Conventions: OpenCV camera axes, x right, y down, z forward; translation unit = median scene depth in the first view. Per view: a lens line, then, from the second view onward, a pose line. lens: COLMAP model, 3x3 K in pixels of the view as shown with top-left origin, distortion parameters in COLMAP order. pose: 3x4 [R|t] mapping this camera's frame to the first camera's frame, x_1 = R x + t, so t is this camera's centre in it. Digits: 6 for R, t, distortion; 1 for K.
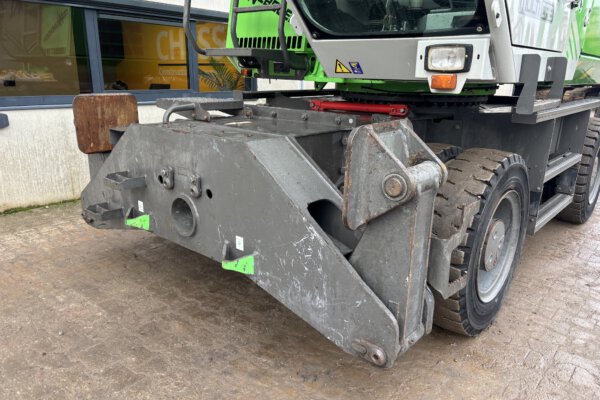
lens RADIAL K [[449.0, 0, 275.8], [0, 449.0, 199.6], [0, 0, 1]] dist [0.050076, -0.043402]
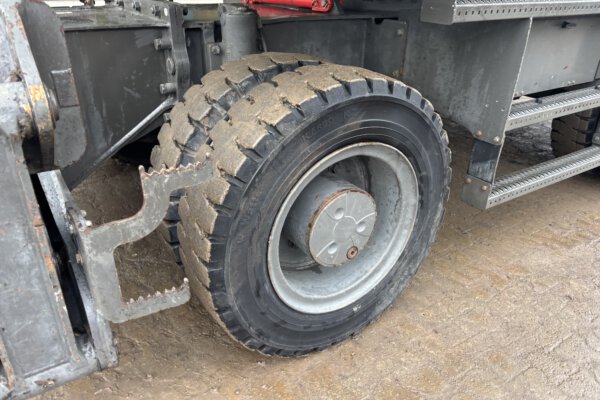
lens RADIAL K [[449.0, 0, 287.8], [0, 449.0, 199.9], [0, 0, 1]] dist [0.050076, -0.043402]
pose [[0.965363, 0.111418, -0.235925, 0.460221], [-0.066094, 0.979171, 0.191980, -0.042829], [0.252401, -0.169738, 0.952619, 0.333942]]
